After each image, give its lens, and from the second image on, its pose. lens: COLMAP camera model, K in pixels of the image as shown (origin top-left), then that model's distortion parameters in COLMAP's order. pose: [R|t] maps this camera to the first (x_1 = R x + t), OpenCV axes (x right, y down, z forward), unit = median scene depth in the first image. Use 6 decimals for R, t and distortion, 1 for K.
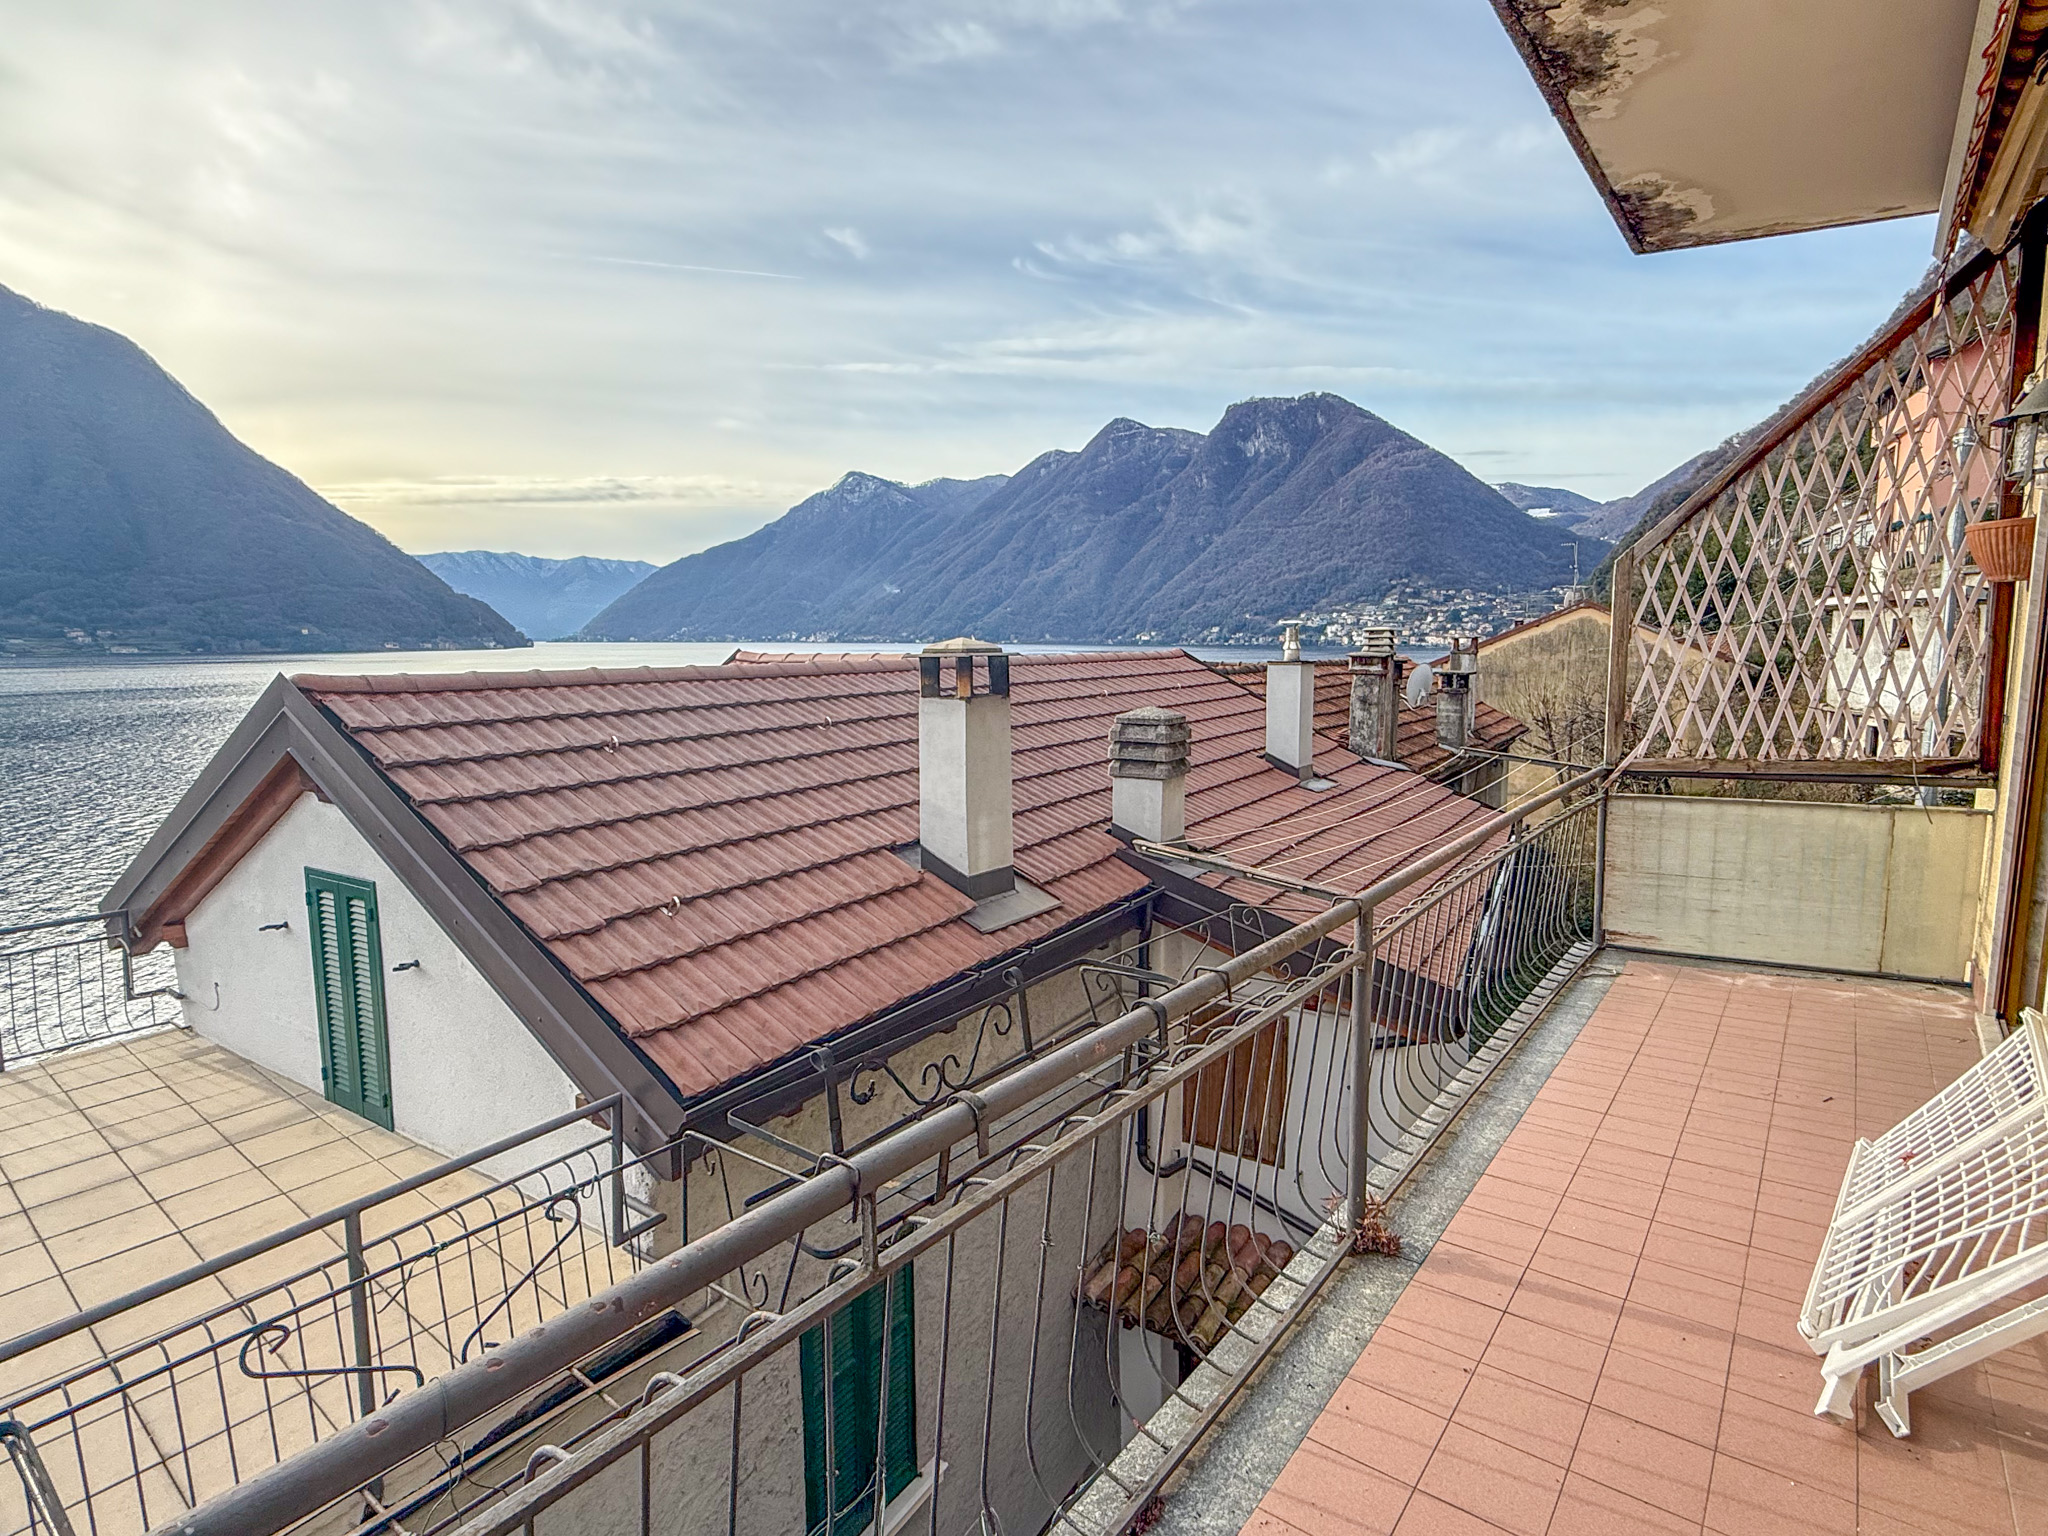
lens RADIAL K [[1058.4, 0, 1062.1], [0, 1058.4, 787.3], [0, 0, 1]] dist [-0.000186, -0.000363]
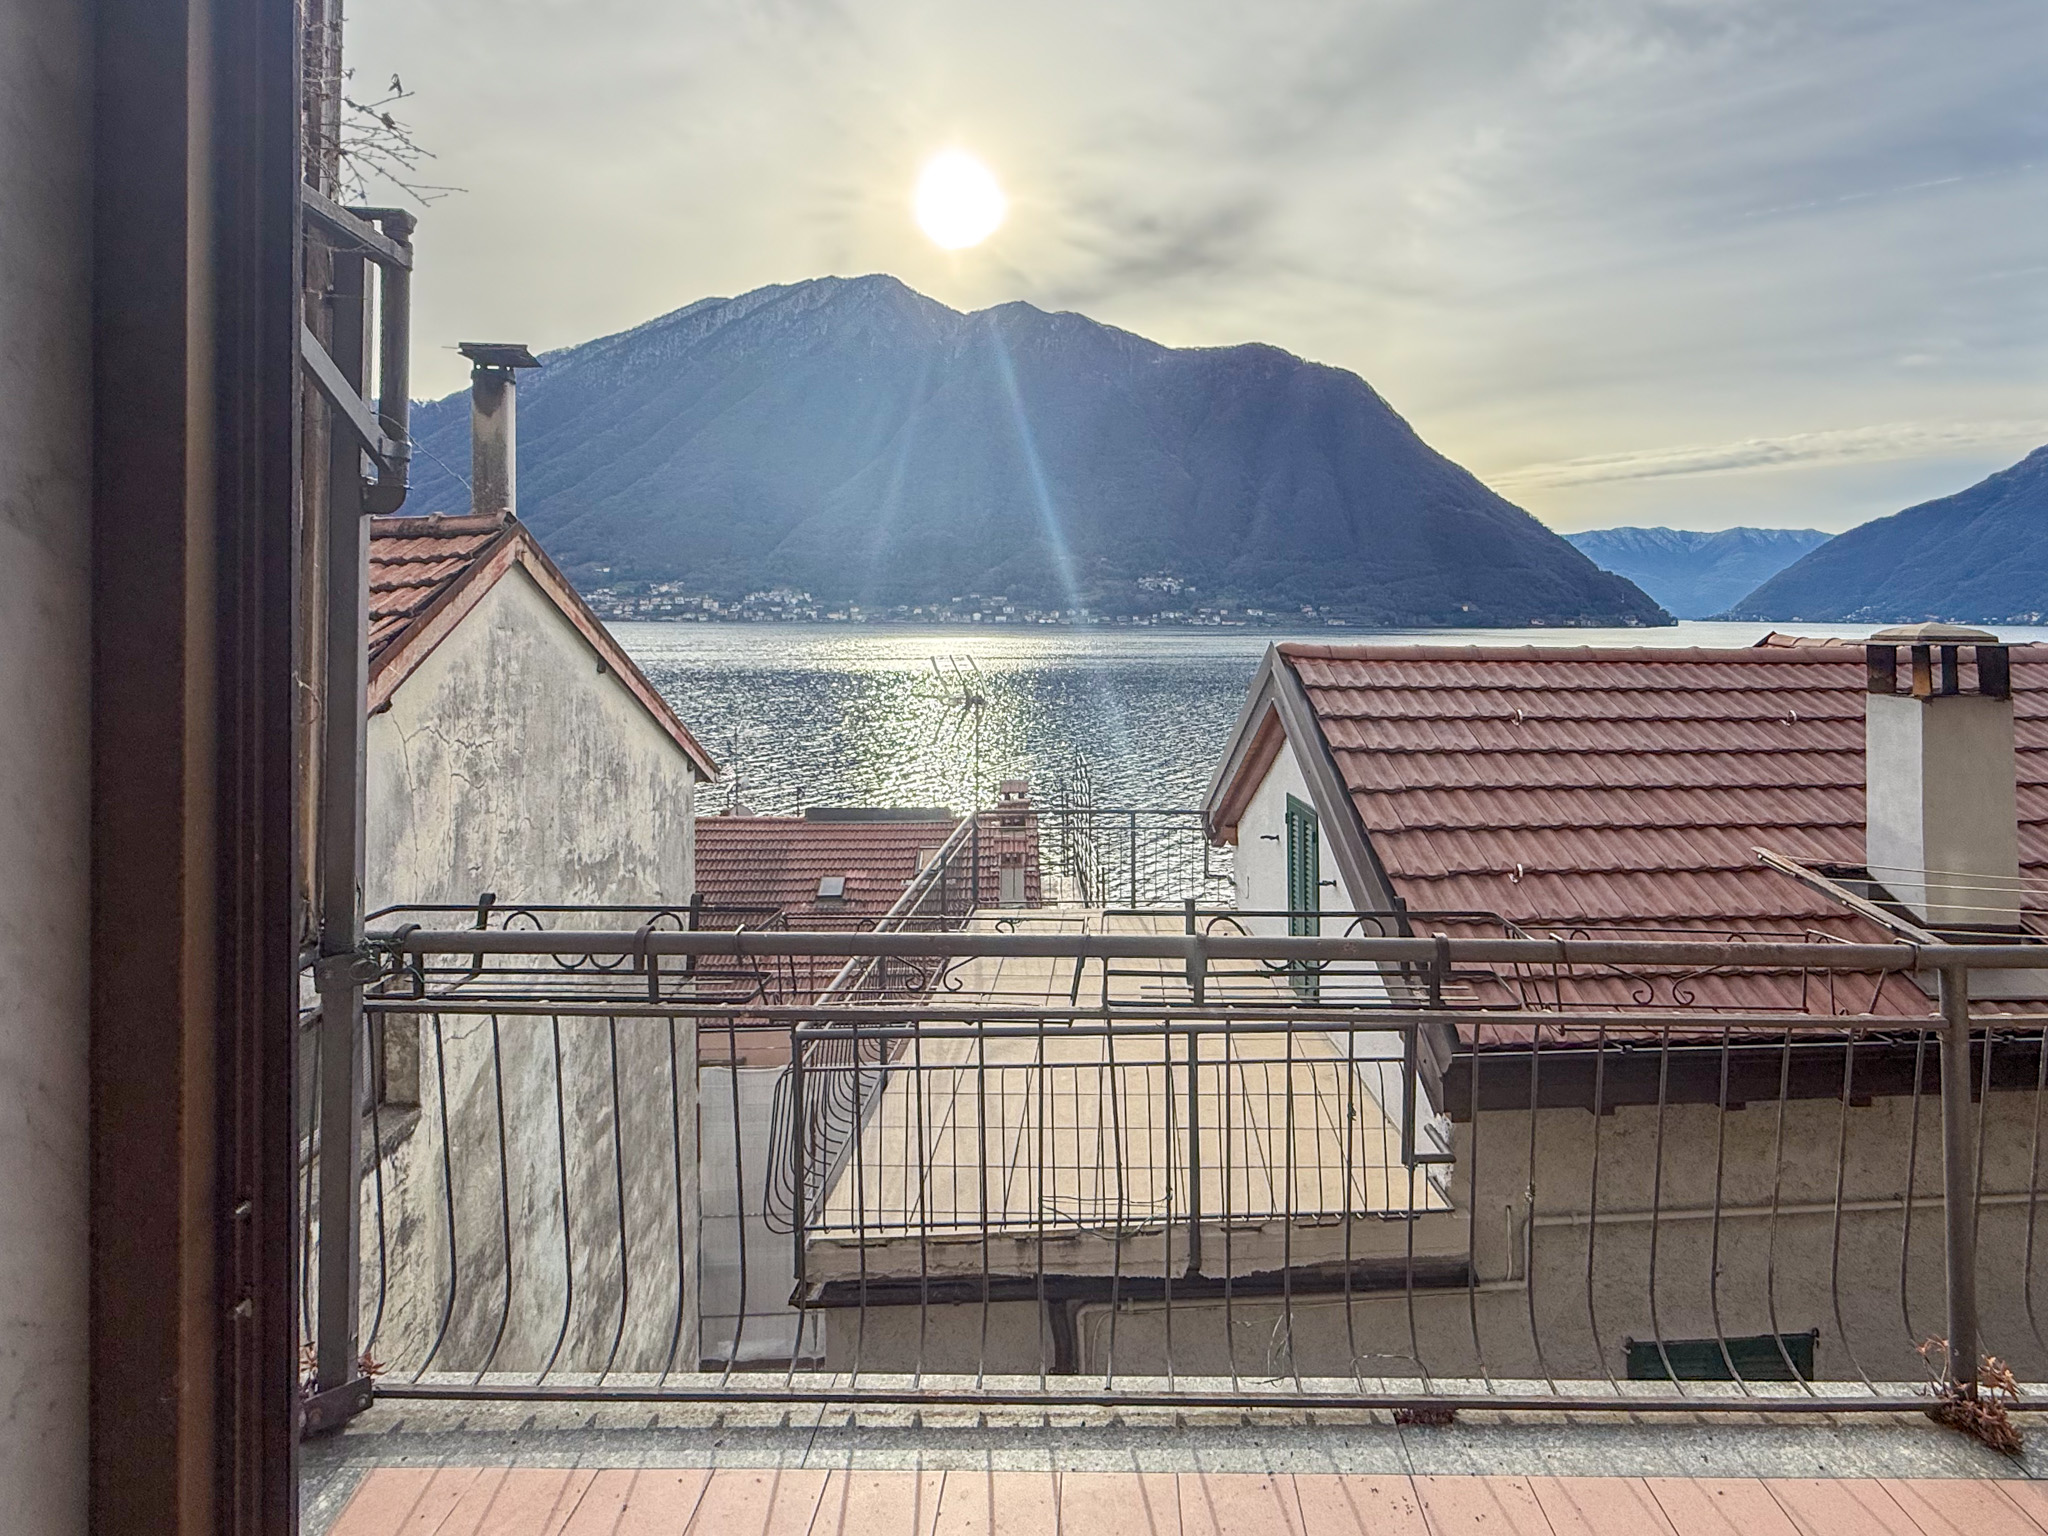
lens RADIAL K [[1144.8, 0, 1122.8], [0, 1144.8, 645.2], [0, 0, 1]] dist [-0.004810, -0.002788]
pose [[0.613471, 0.029028, -0.789184, 0.213299], [-0.118162, 0.991449, -0.055385, -0.002044], [0.780827, 0.127229, 0.611655, -0.020478]]
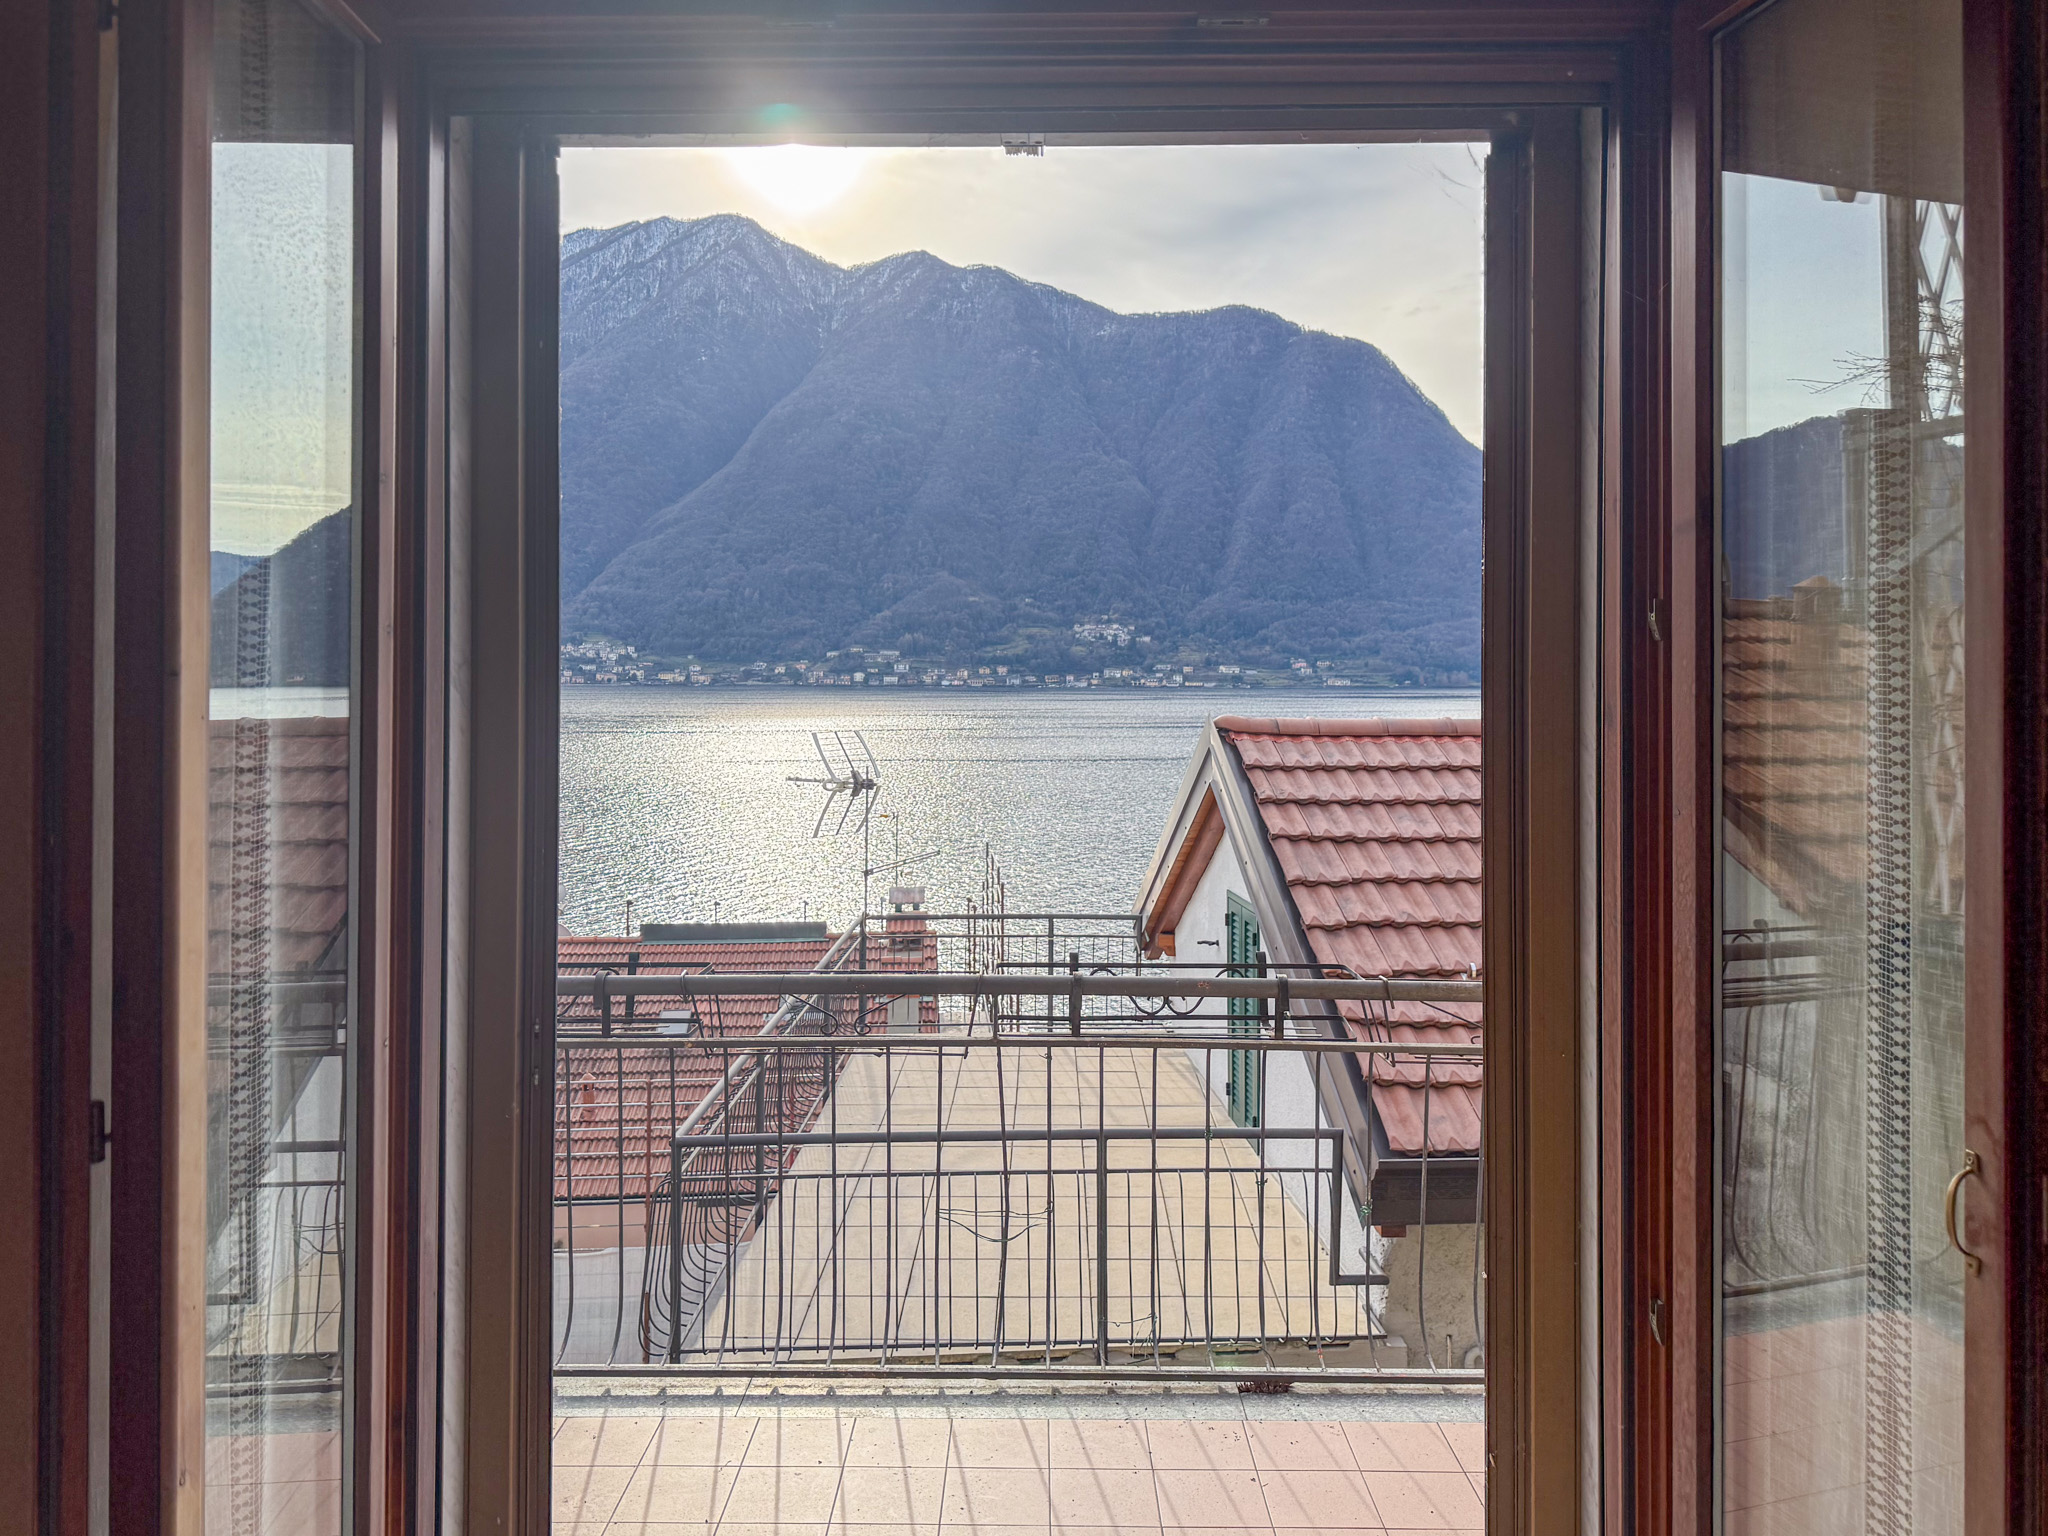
lens RADIAL K [[1549.8, 0, 1020.9], [0, 1549.8, 727.5], [0, 0, 1]] dist [0.102518, -0.000870]
pose [[0.596163, 0.037128, -0.802004, 0.377585], [-0.120805, 0.991706, -0.043890, 0.004114], [0.793723, 0.123051, 0.595704, -0.126464]]
